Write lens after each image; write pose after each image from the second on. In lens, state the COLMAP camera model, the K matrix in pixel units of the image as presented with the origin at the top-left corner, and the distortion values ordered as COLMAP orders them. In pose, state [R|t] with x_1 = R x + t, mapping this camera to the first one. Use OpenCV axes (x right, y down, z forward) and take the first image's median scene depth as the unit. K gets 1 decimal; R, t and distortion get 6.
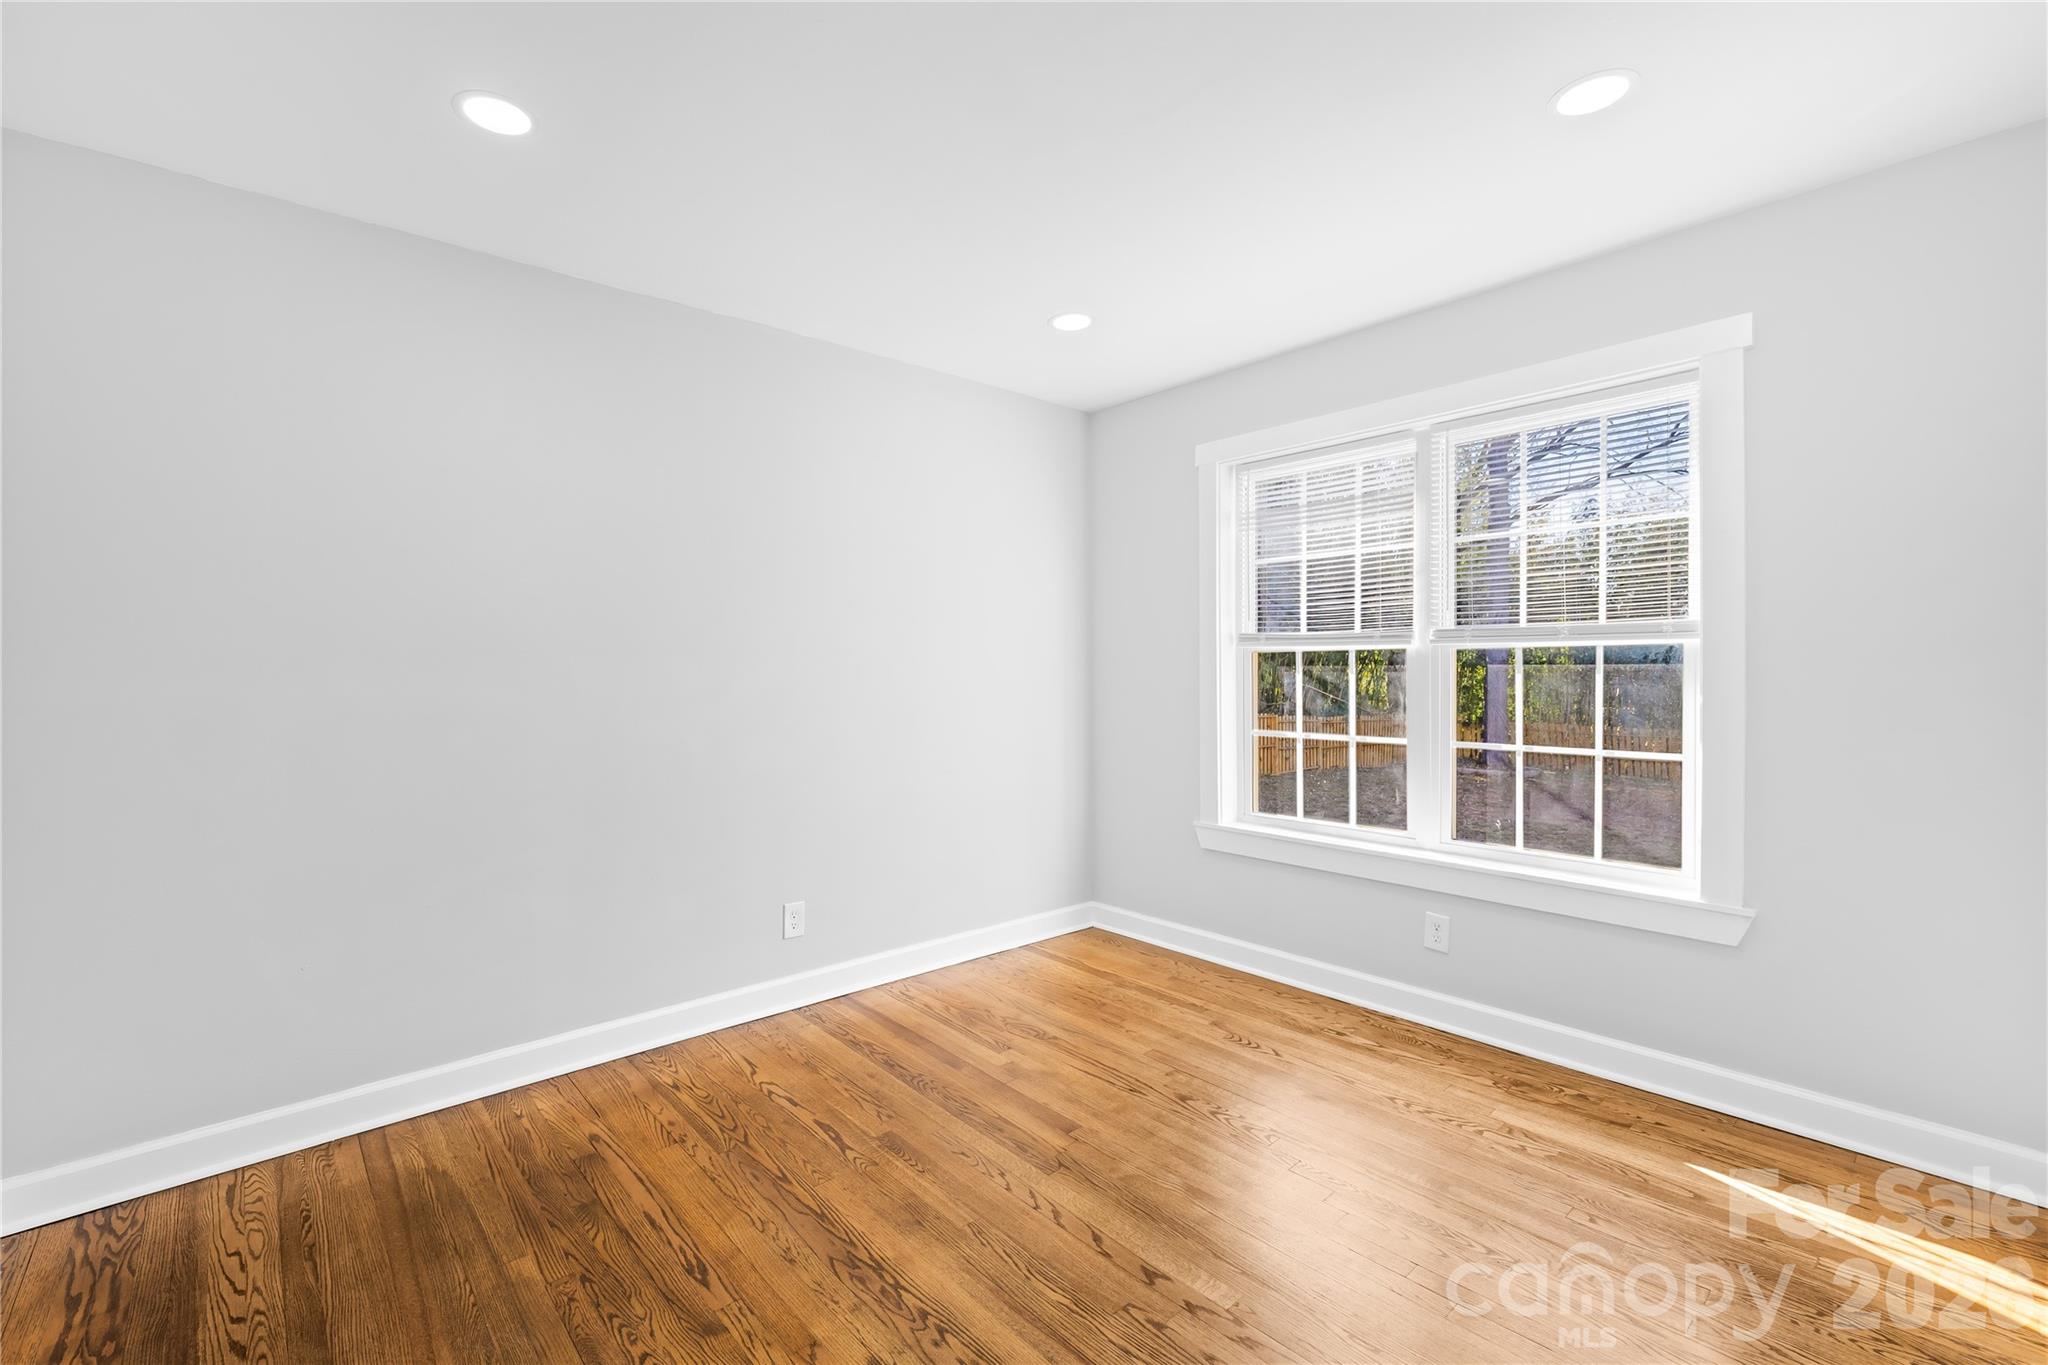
lens RADIAL K [[889.7, 0, 1024.0], [0, 889.7, 682.5], [0, 0, 1]] dist [-0.002213, -0.000095]
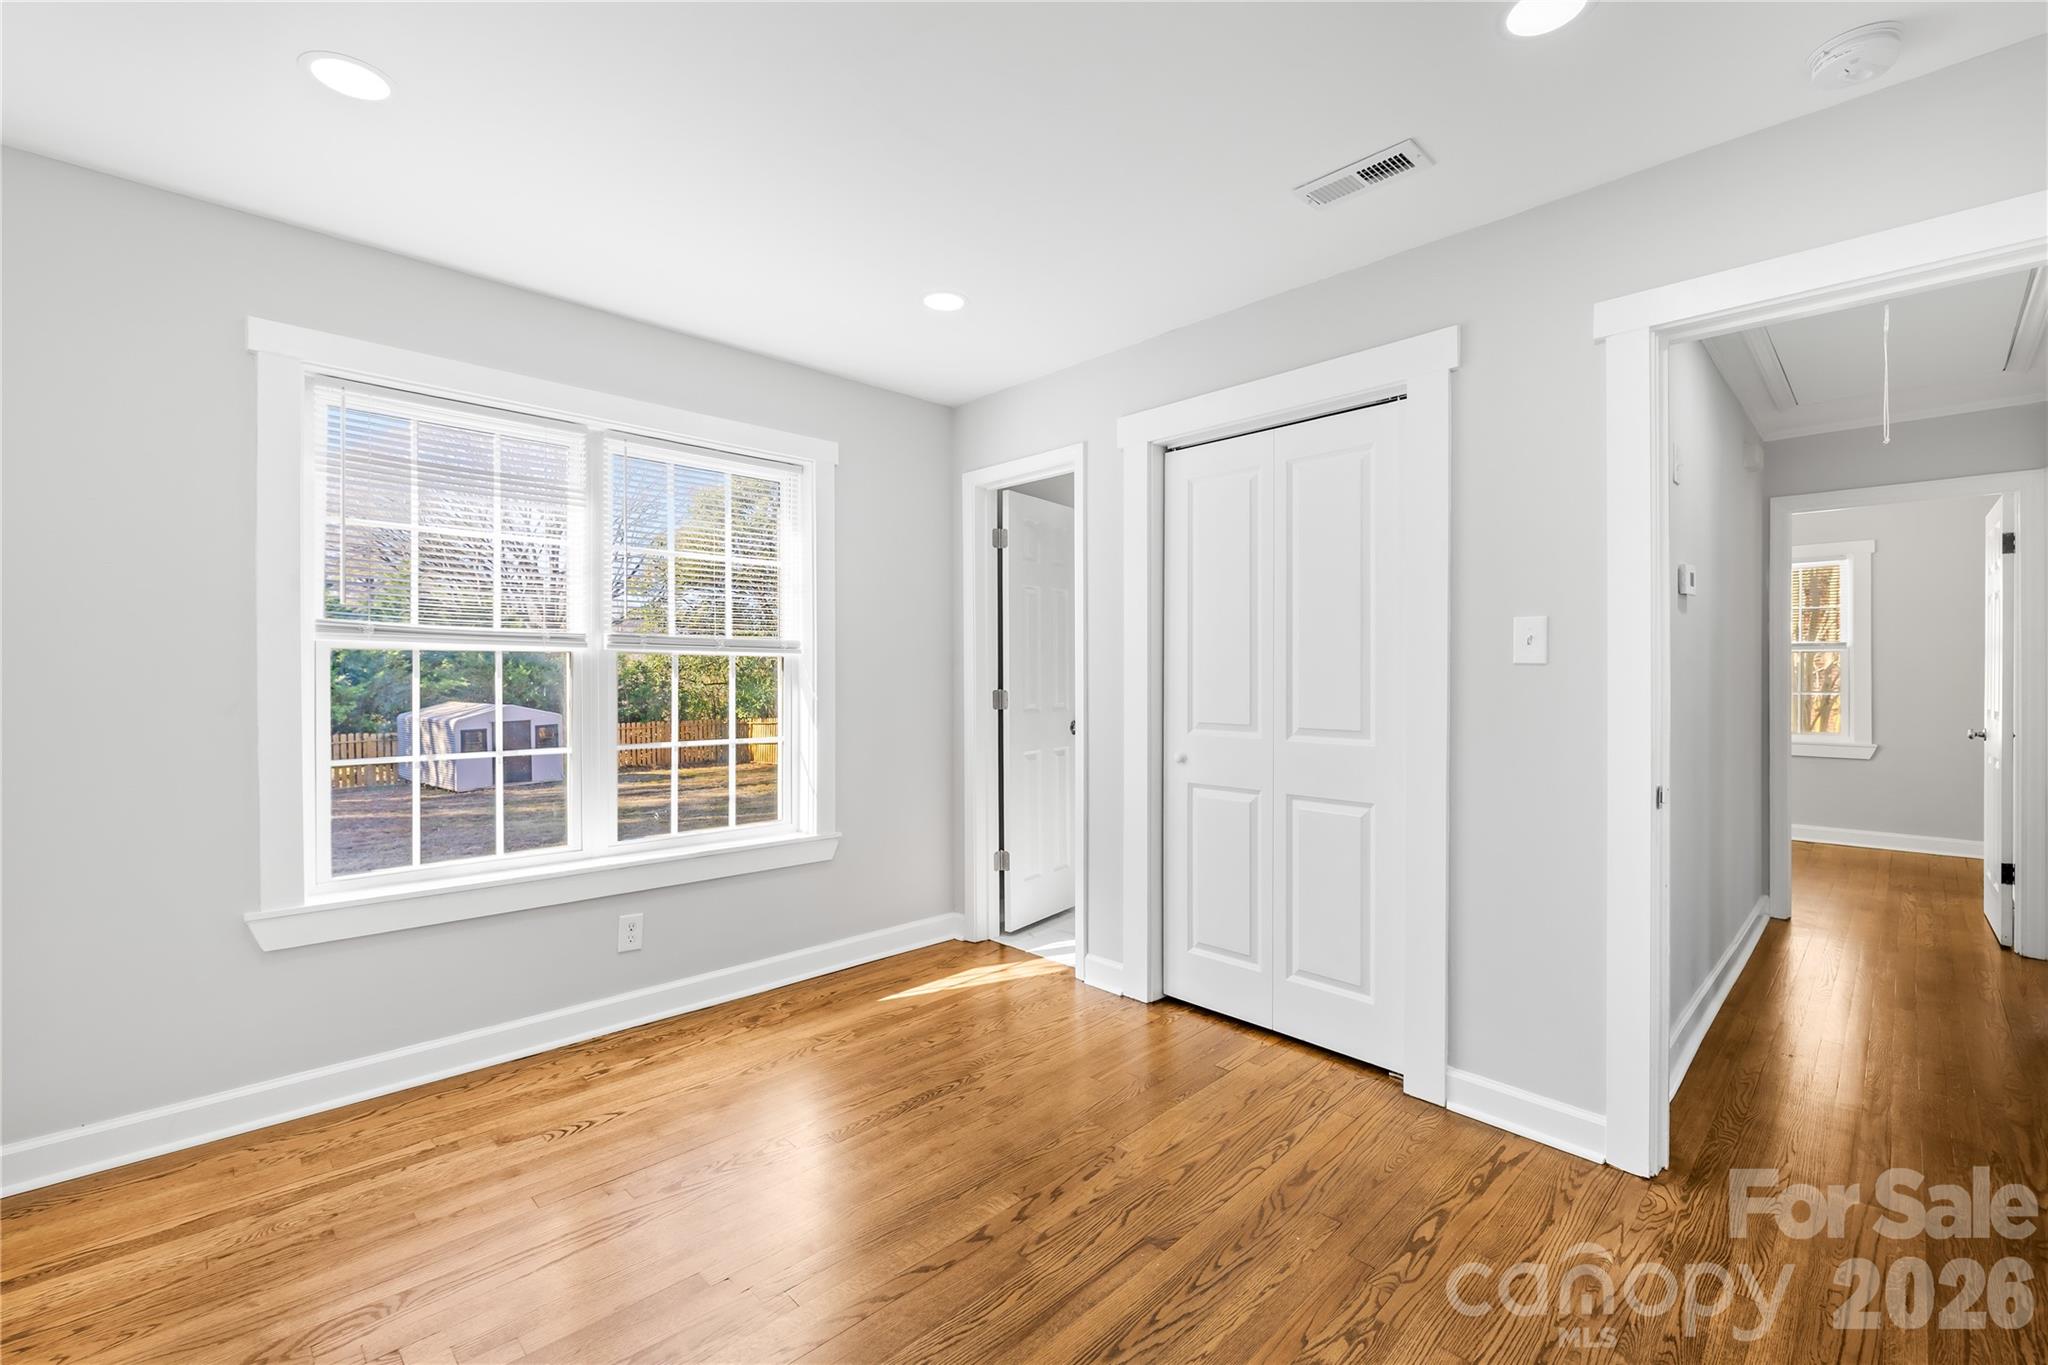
lens RADIAL K [[861.4, 0, 1024.0], [0, 861.4, 682.5], [0, 0, 1]] dist [0.002493, 0.000149]
pose [[-0.050275, -0.004704, 0.998724, -0.535276], [0.007048, 0.999962, 0.005065, -0.007429], [-0.998711, 0.007294, -0.050240, 0.588802]]
